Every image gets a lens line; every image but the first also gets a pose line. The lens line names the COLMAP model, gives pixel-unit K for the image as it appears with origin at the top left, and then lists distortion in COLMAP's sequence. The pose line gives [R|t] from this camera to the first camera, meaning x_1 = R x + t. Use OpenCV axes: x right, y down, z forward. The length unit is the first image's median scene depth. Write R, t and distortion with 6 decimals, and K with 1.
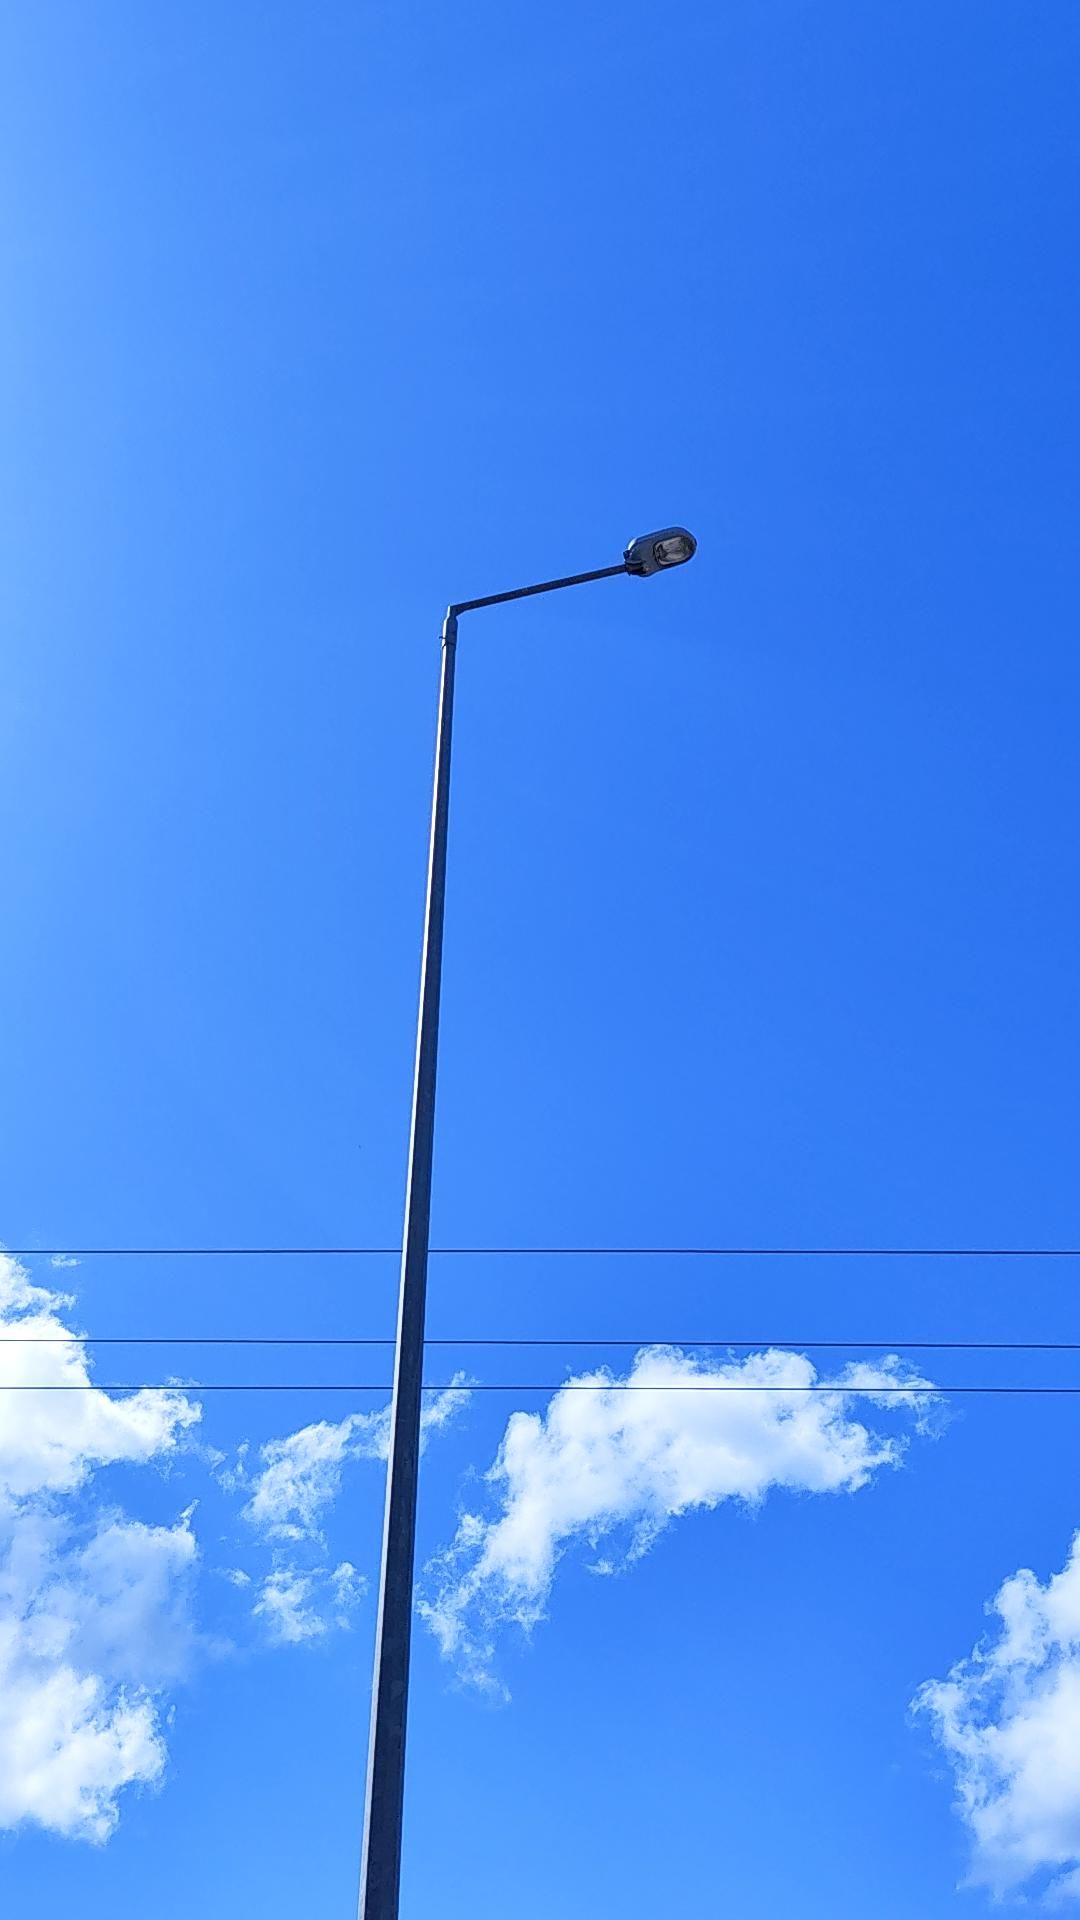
lens RADIAL K [[1527.8, 0, 625.4], [0, 1527.8, 958.3], [0, 0, 1]] dist [0.091766, -0.155000]
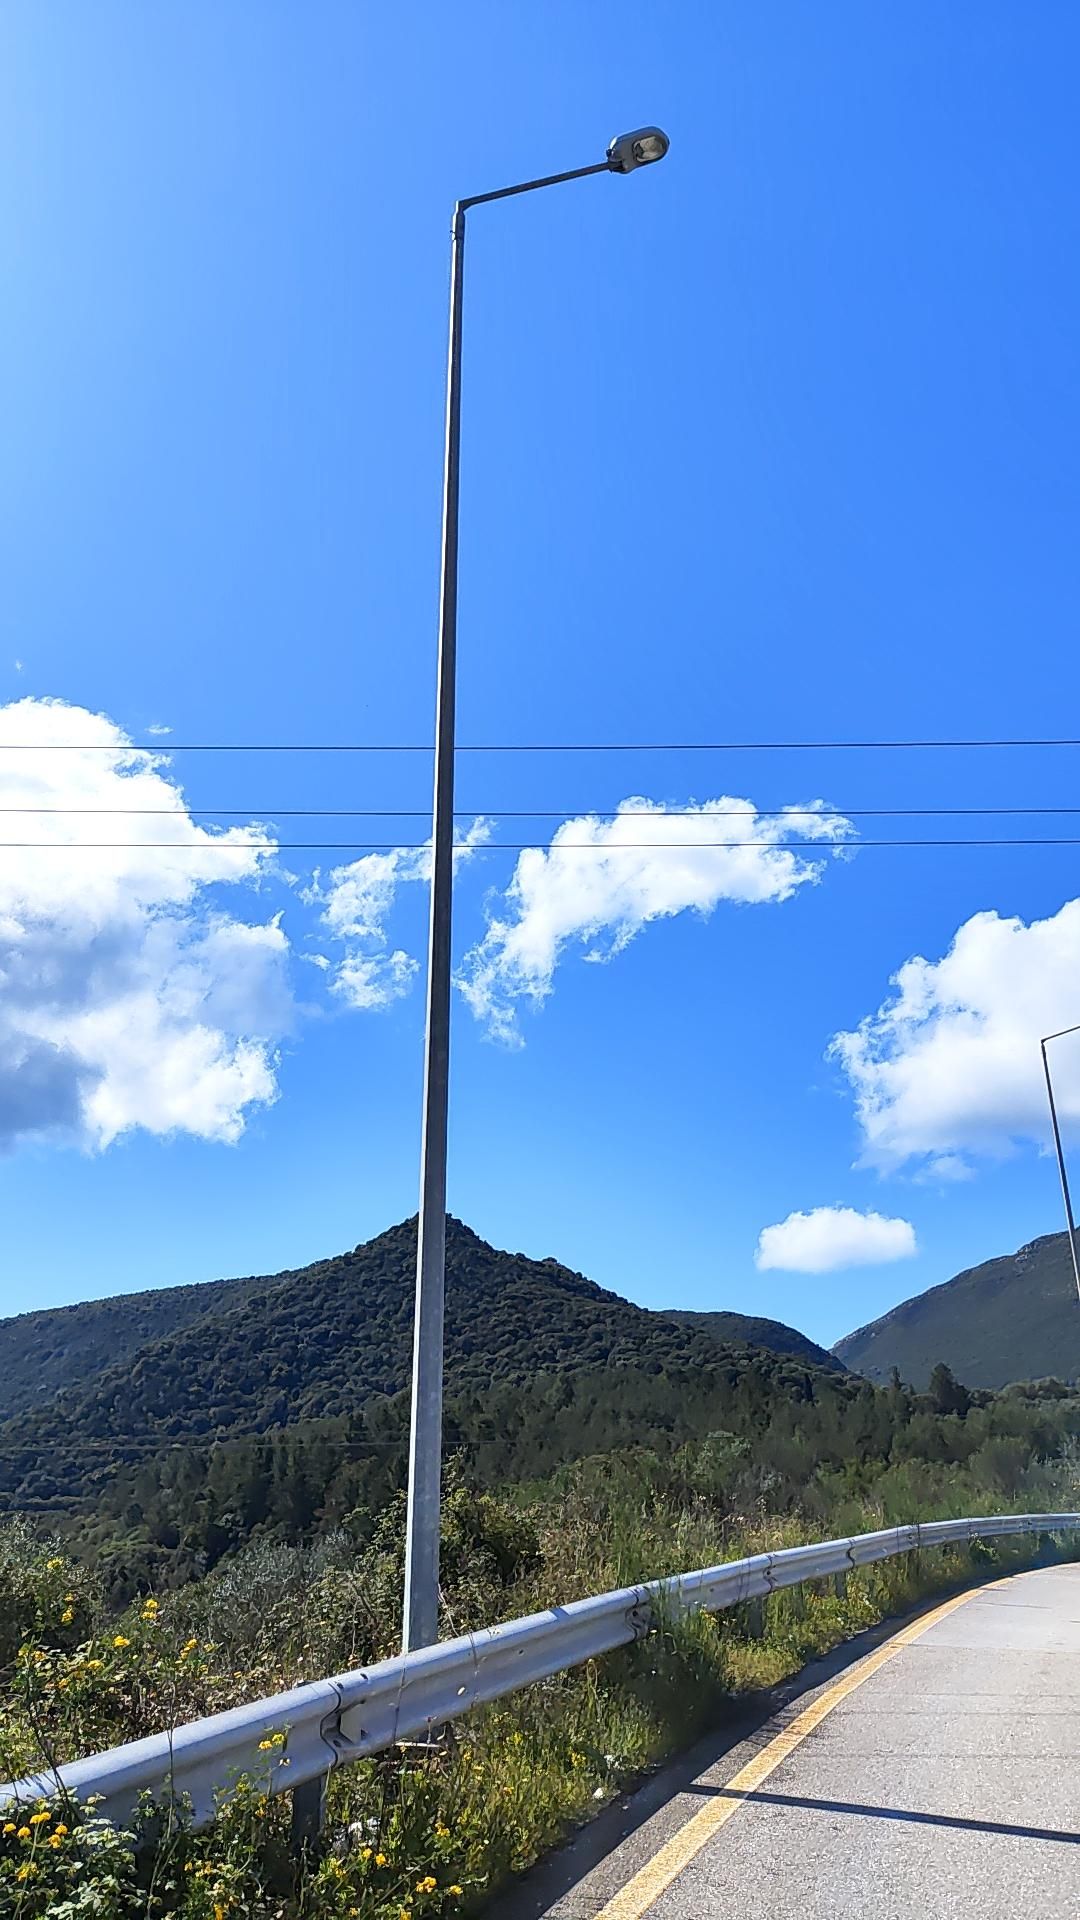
lens RADIAL K [[1565.4, 0, 540.0], [0, 1565.4, 960.0], [0, 0, 1]] dist [0.094866, 0.000267]
pose [[0.999153, -0.007287, -0.040511, -0.004792], [0.021954, 0.926869, 0.374743, -0.110263], [0.034818, -0.375315, 0.926243, -0.258244]]
